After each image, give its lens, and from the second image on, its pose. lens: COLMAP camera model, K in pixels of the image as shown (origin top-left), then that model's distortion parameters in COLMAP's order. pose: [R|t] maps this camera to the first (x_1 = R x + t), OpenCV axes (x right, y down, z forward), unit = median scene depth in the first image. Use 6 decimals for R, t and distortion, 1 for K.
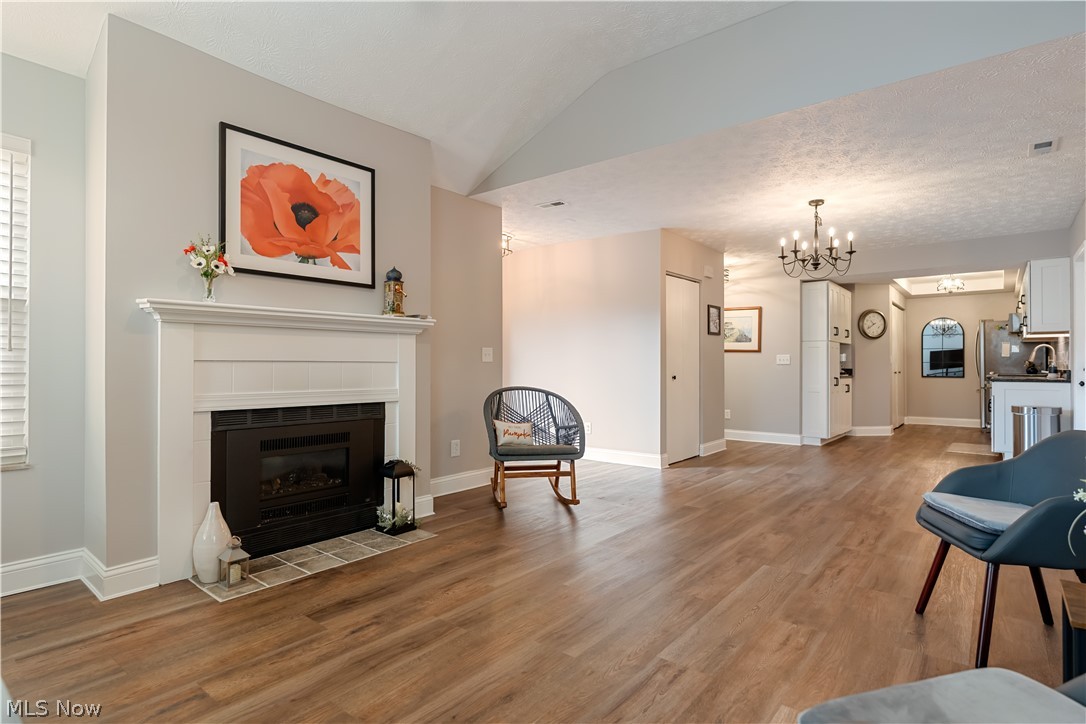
lens RADIAL K [[564.4, 0, 539.6], [0, 564.4, 361.8], [0, 0, 1]] dist [-0.002656, 0.002468]
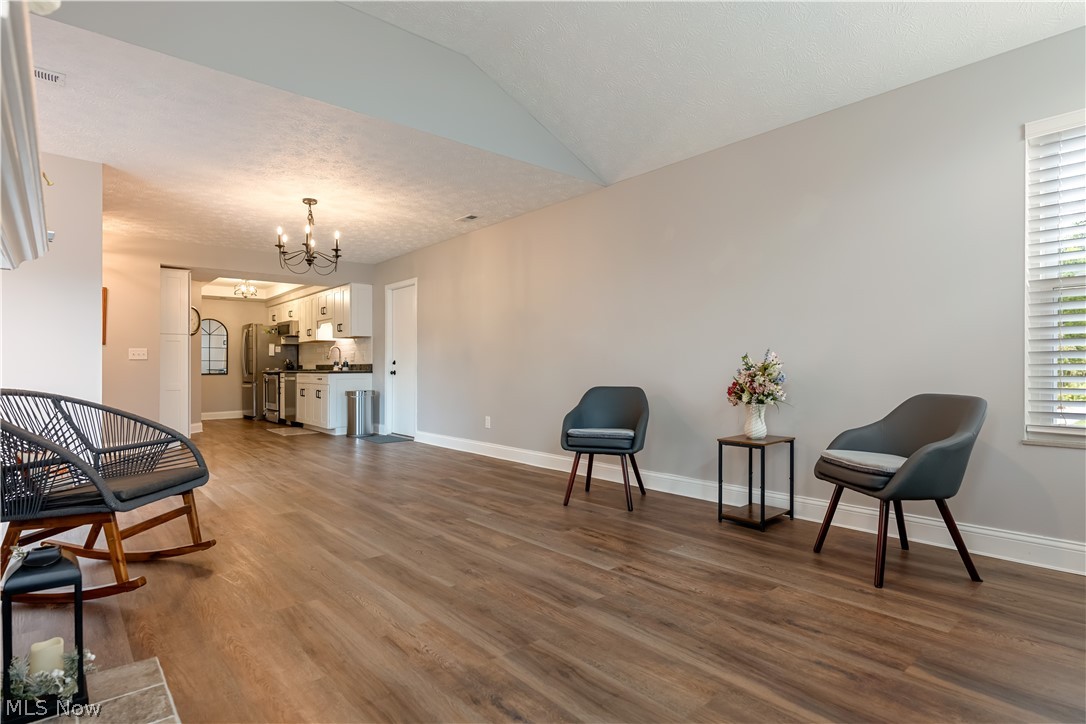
lens RADIAL K [[564.4, 0, 546.6], [0, 564.4, 358.1], [0, 0, 1]] dist [-0.002656, 0.002468]
pose [[0.168598, 0.011554, 0.985617, -0.454459], [0.002983, 0.999921, -0.012232, 0.022201], [-0.985680, 0.005002, 0.168551, 0.382120]]
